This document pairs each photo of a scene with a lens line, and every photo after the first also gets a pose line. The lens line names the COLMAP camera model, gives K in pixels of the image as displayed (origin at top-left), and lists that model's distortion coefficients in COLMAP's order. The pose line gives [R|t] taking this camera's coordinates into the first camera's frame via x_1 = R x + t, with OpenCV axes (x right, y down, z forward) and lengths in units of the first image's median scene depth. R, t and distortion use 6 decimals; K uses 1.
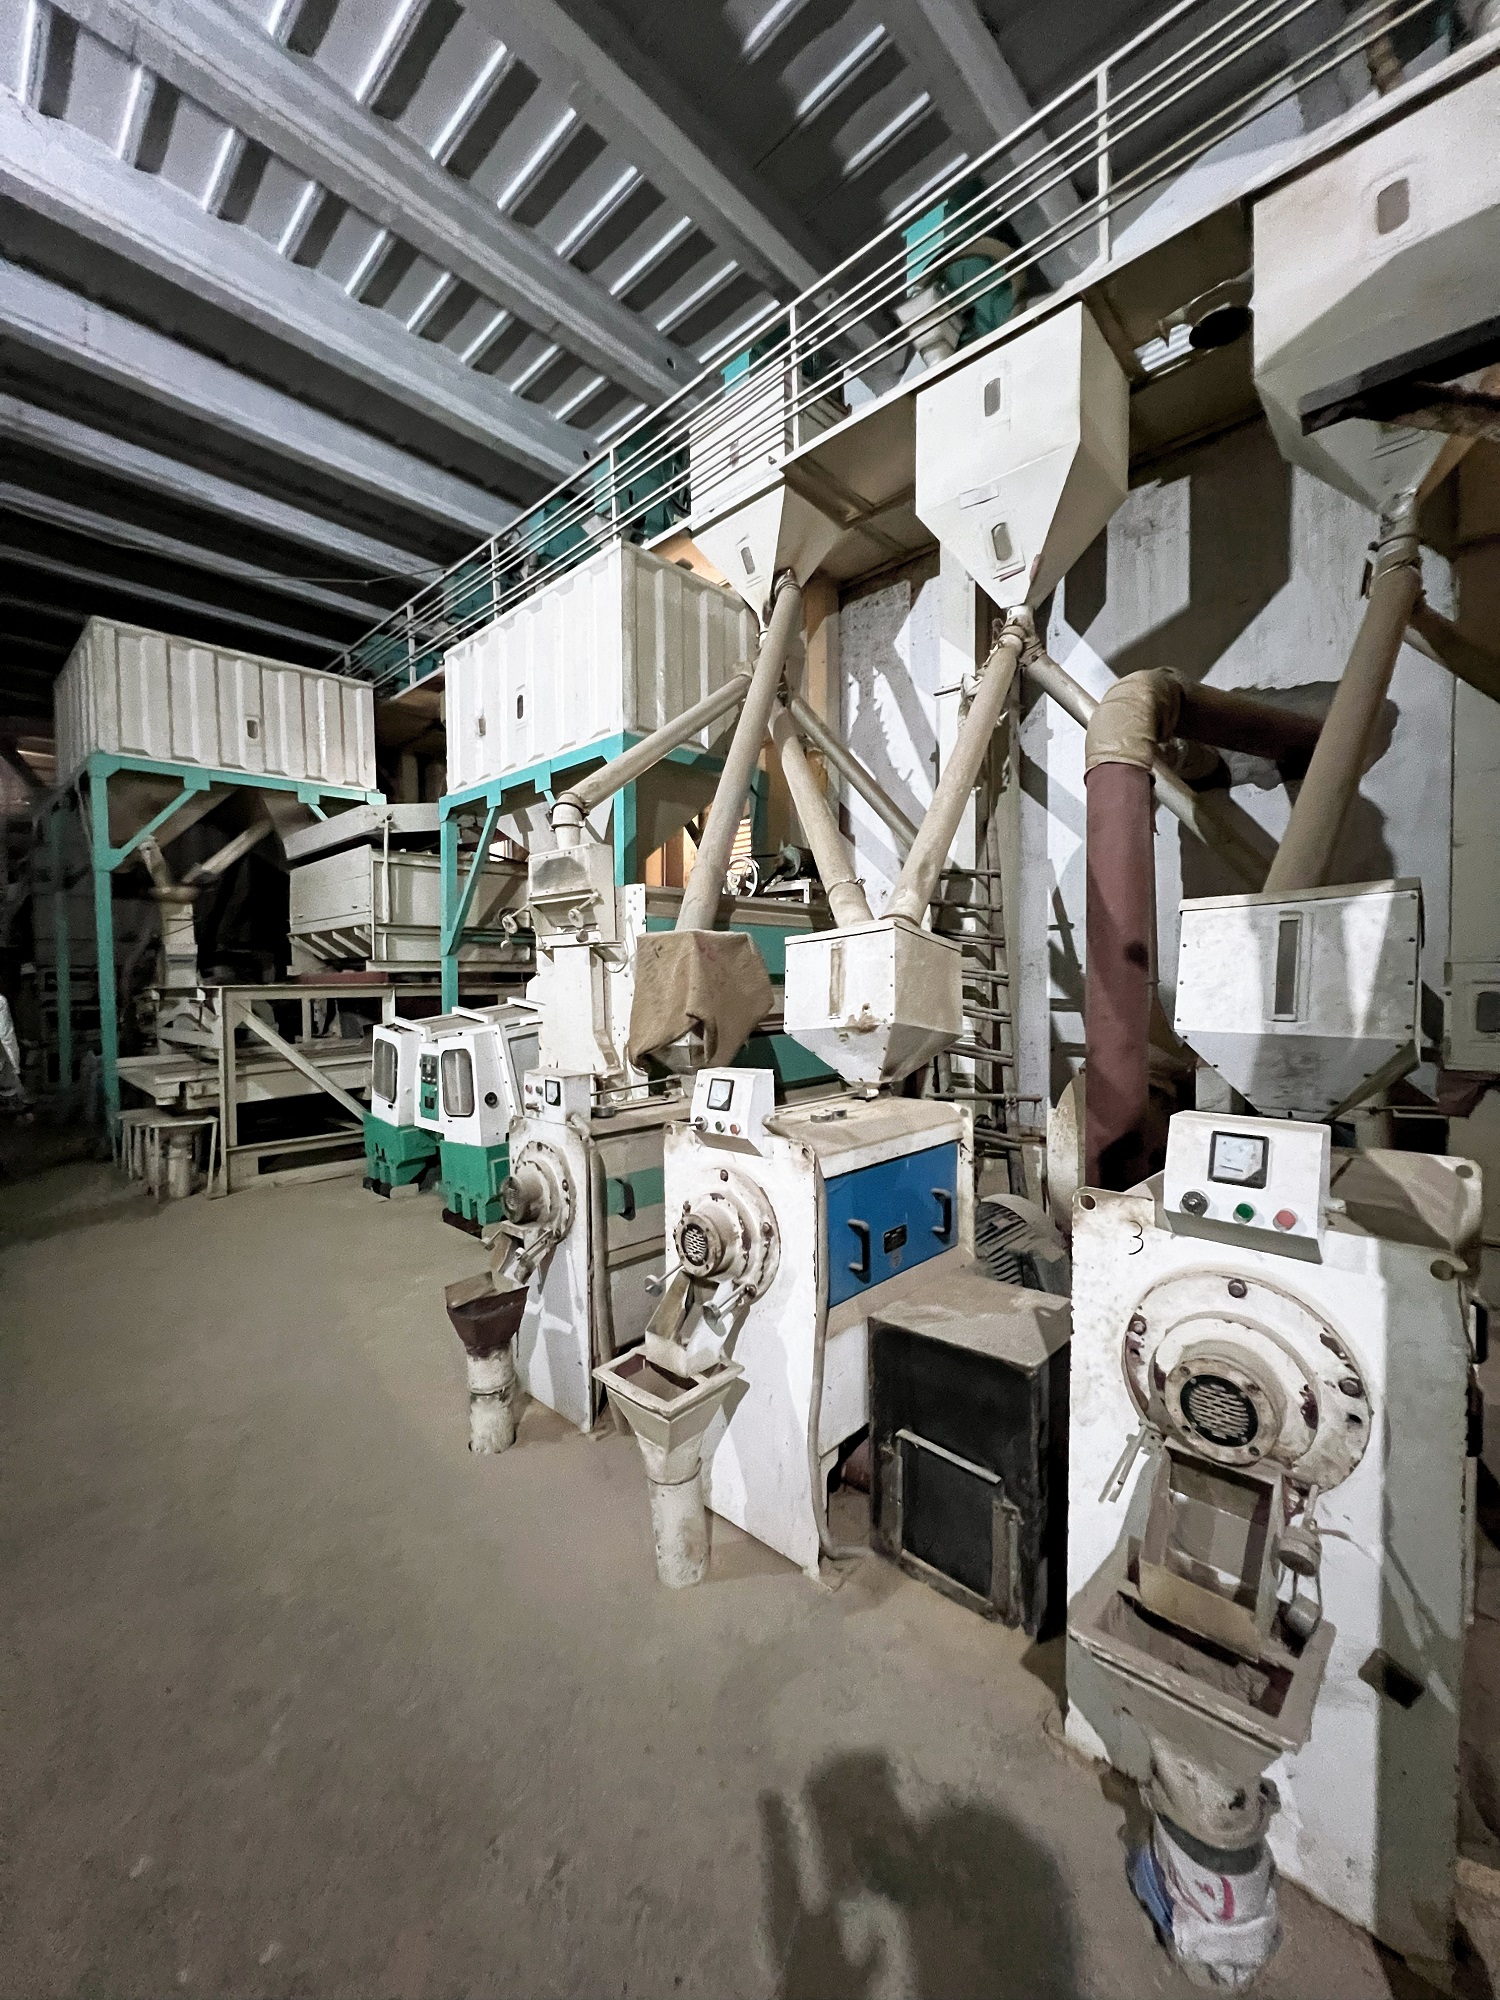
lens RADIAL K [[796.6, 0, 757.2], [0, 796.6, 1003.1], [0, 0, 1]] dist [-0.005203, 0.001877]
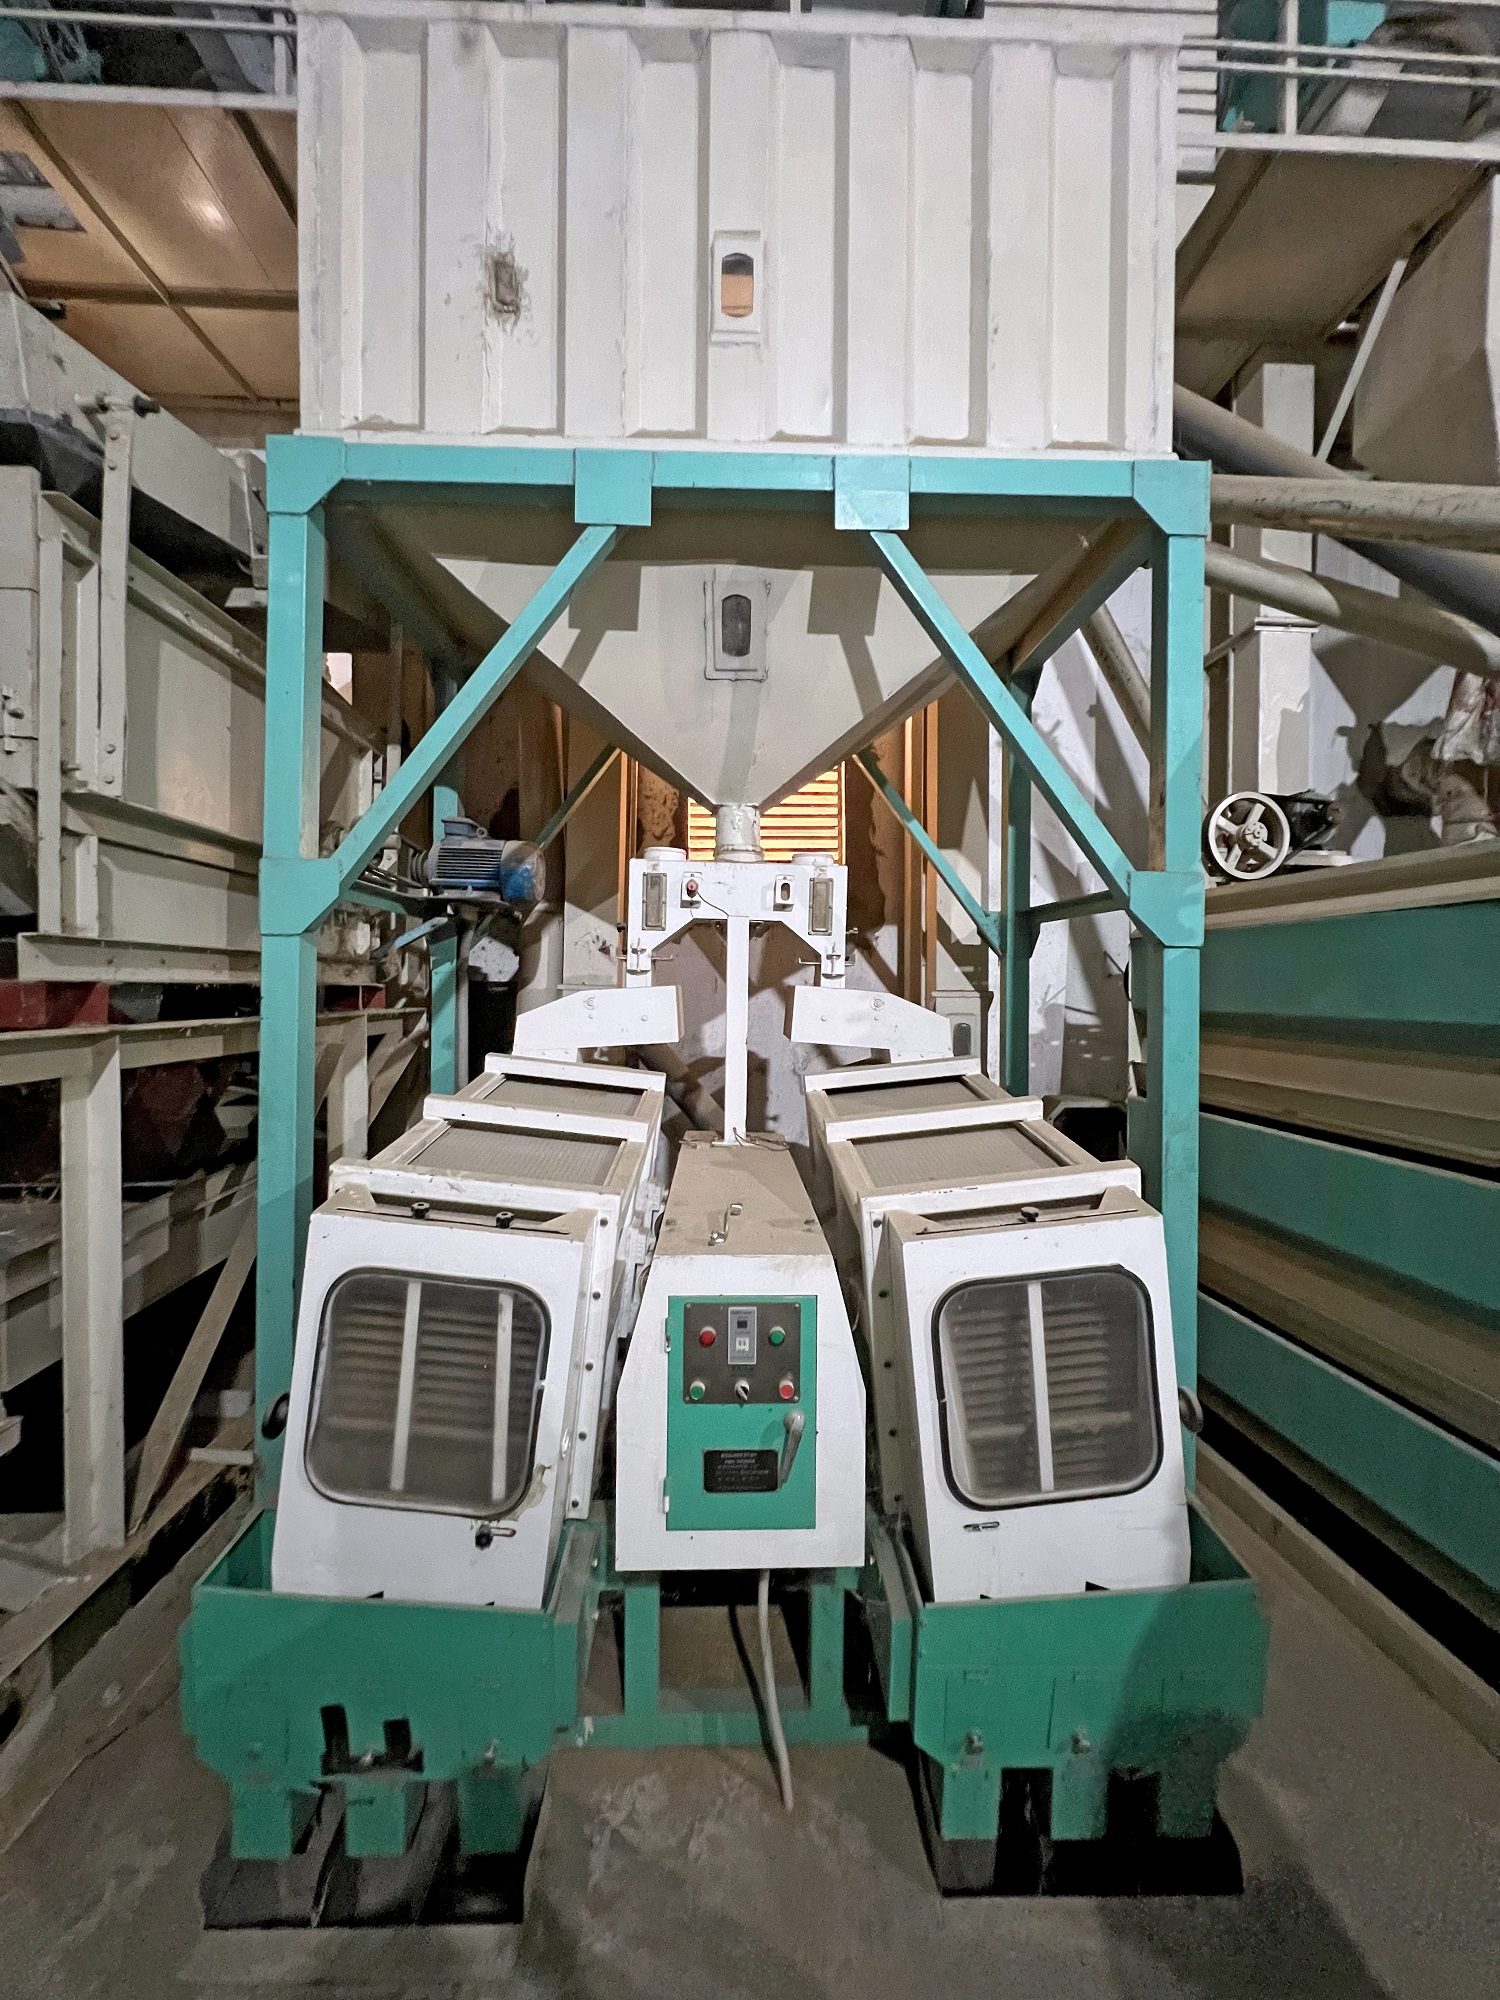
lens RADIAL K [[796.6, 0, 744.5], [0, 796.6, 999.3], [0, 0, 1]] dist [-0.005203, 0.001877]
pose [[0.713373, 0.006790, 0.700752, -0.537800], [0.002857, 0.999917, -0.012597, -0.031404], [-0.700779, 0.010989, 0.713294, 0.711782]]
